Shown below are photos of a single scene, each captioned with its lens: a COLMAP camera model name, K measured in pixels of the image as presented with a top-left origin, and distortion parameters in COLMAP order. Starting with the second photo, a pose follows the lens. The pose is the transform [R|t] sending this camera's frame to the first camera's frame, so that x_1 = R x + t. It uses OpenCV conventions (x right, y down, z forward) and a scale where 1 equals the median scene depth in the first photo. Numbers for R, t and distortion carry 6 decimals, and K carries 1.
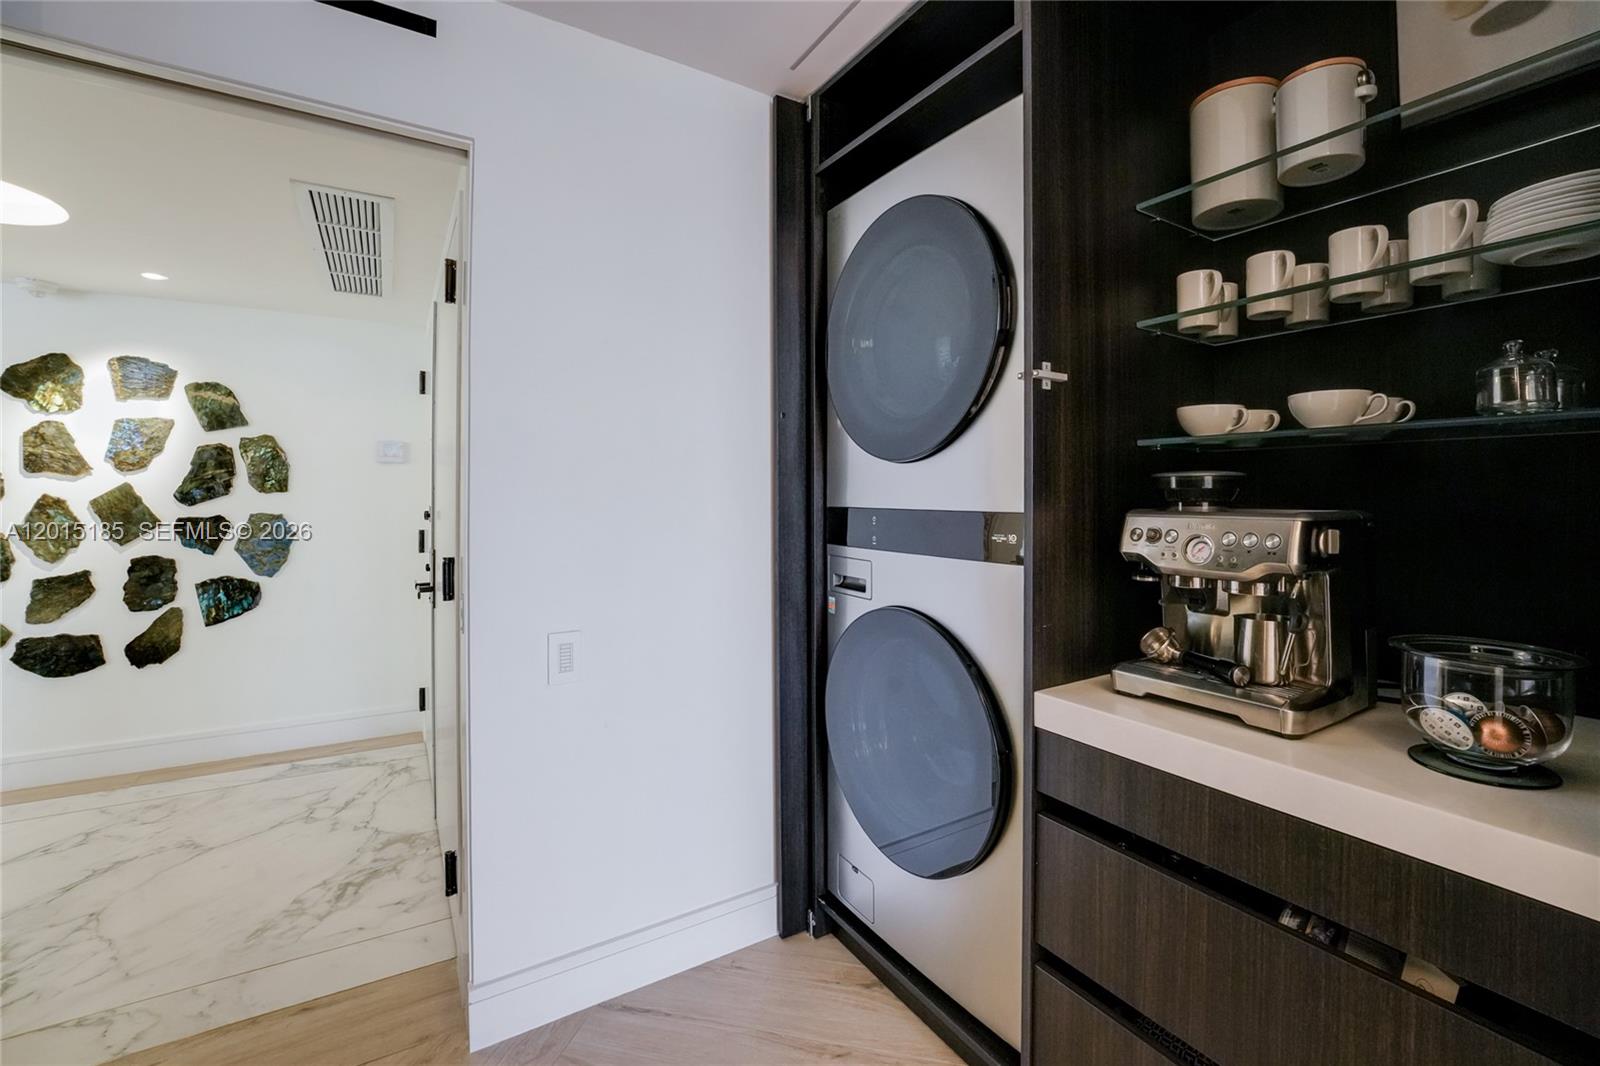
lens RADIAL K [[697.6, 0, 800.0], [0, 697.6, 489.3], [0, 0, 1]] dist [0.001110, 0.000683]
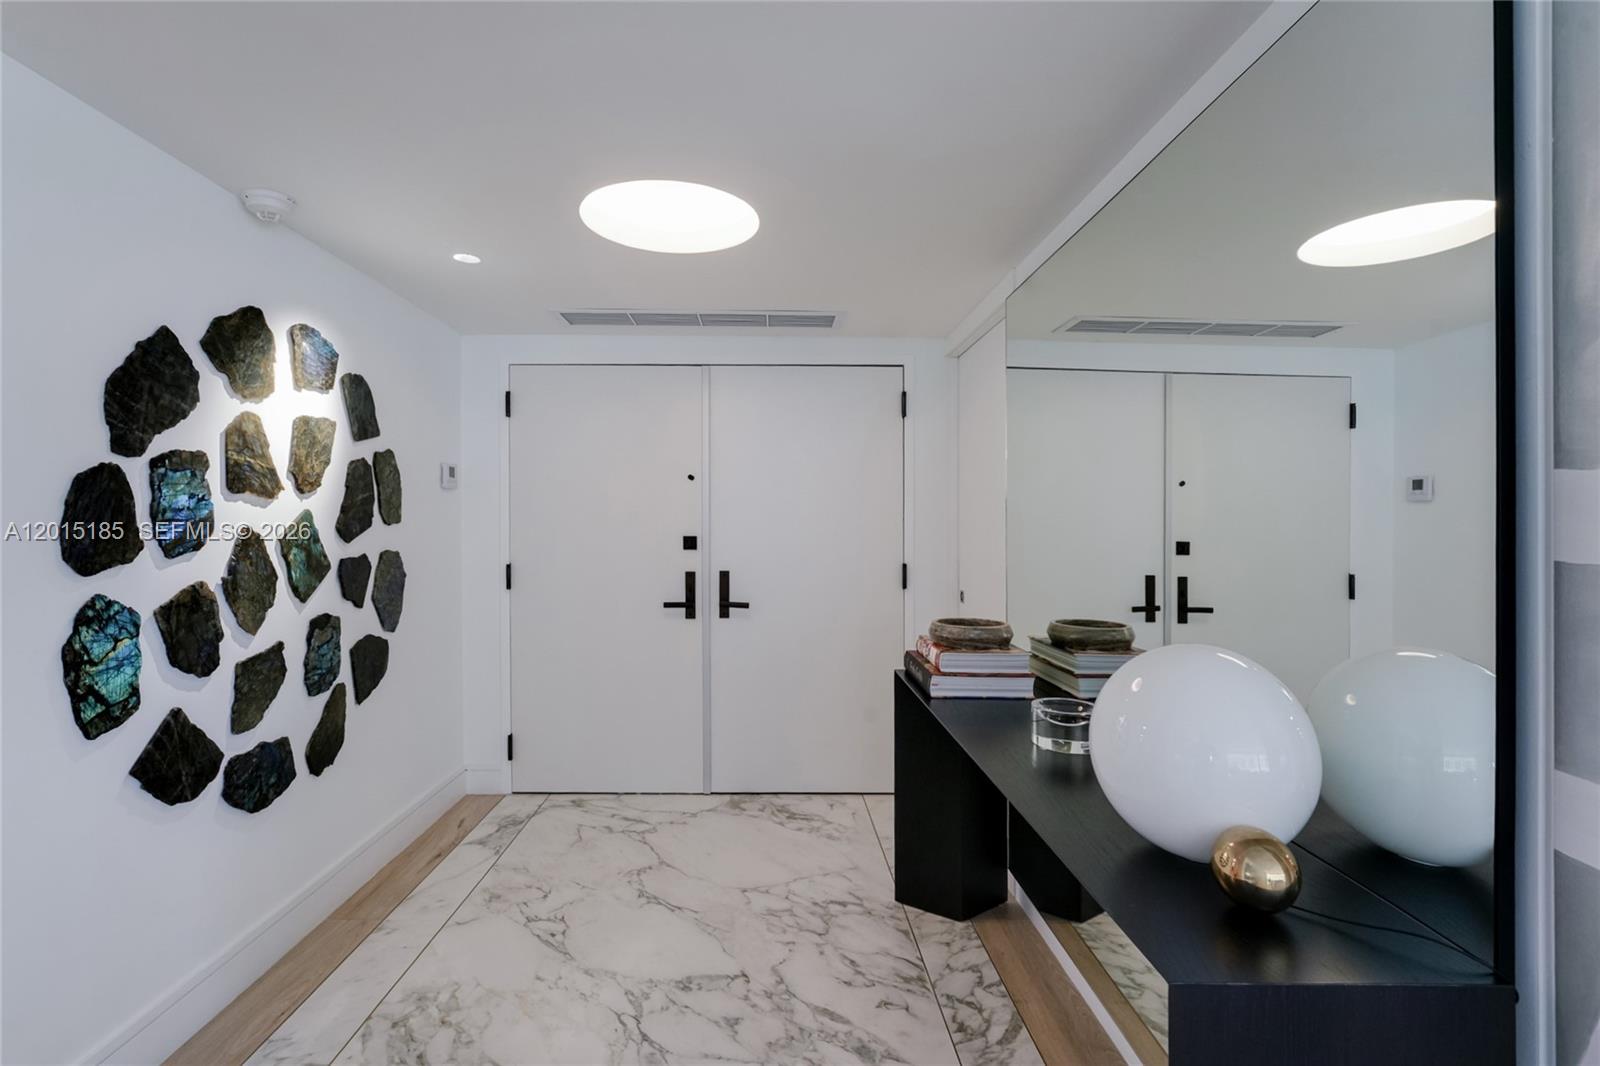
lens RADIAL K [[695.9, 0, 814.5], [0, 695.9, 512.5], [0, 0, 1]] dist [-0.000868, 0.000042]
pose [[0.481150, 0.014012, 0.876526, -1.317062], [-0.009175, 0.999898, -0.010948, -0.004116], [-0.876590, -0.002775, 0.481229, 0.231242]]
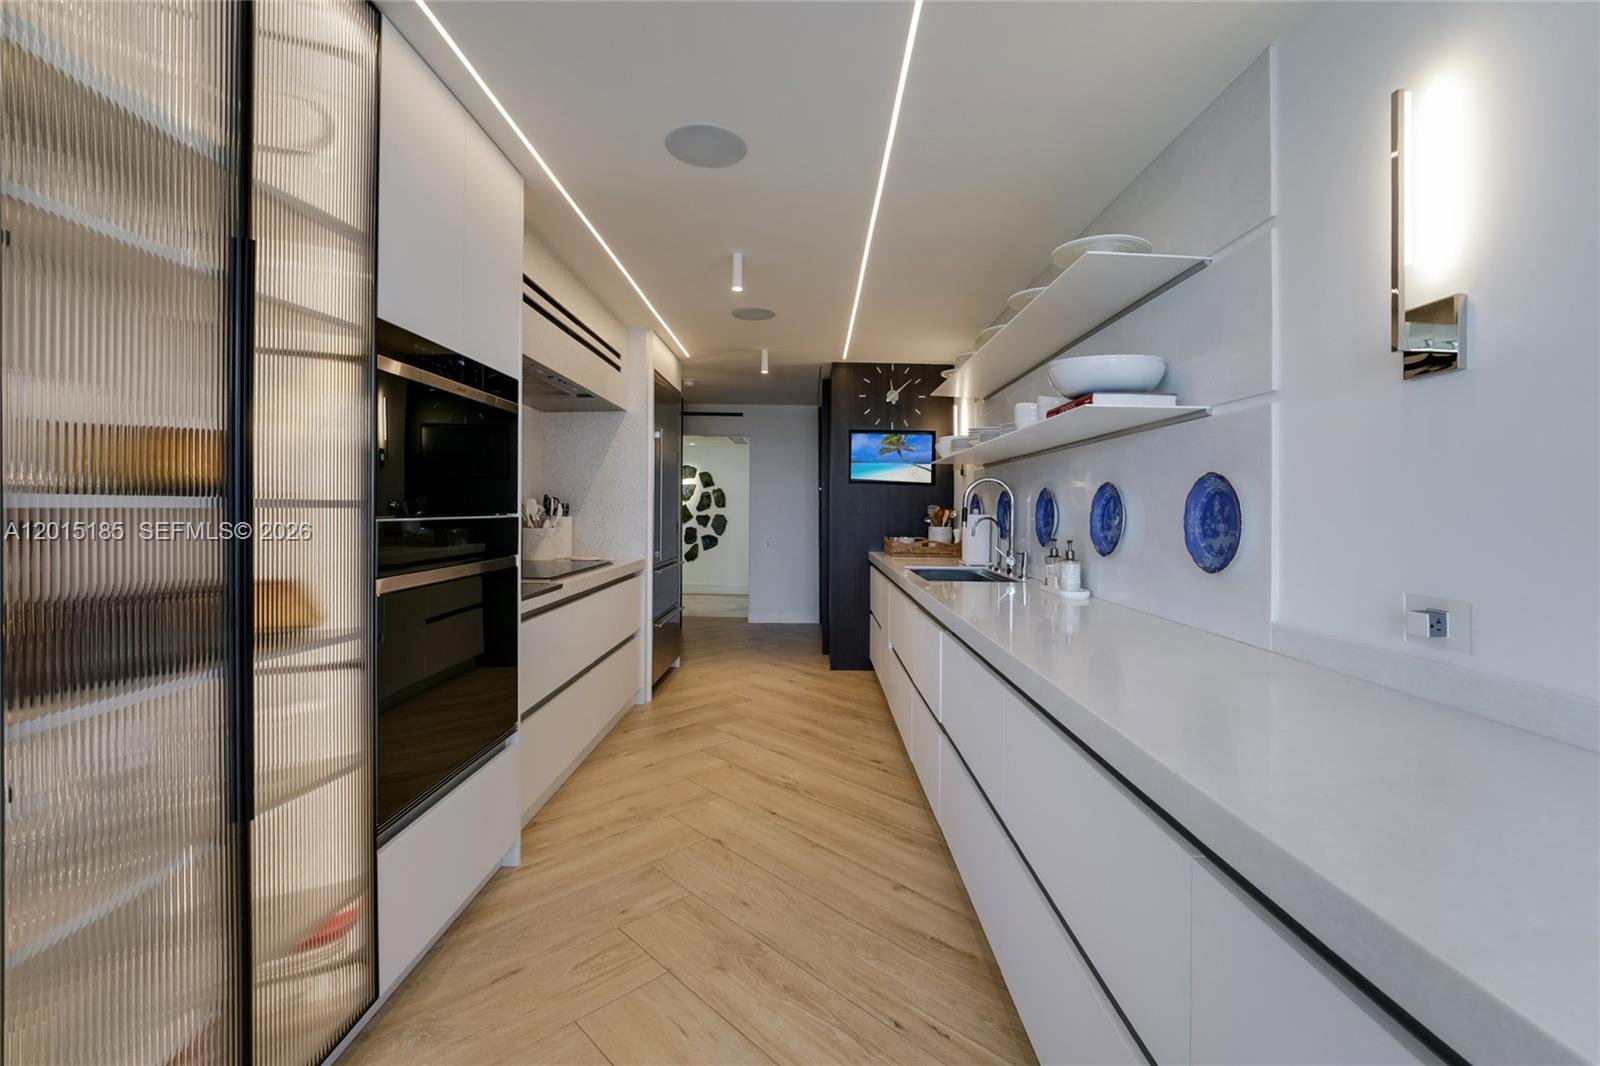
lens RADIAL K [[695.9, 0, 814.5], [0, 695.9, 512.5], [0, 0, 1]] dist [-0.000868, 0.000042]
pose [[0.861037, 0.011115, -0.508420, 1.205037], [-0.004228, 0.999883, 0.014699, -0.021384], [0.508524, -0.010506, 0.860984, -1.486085]]
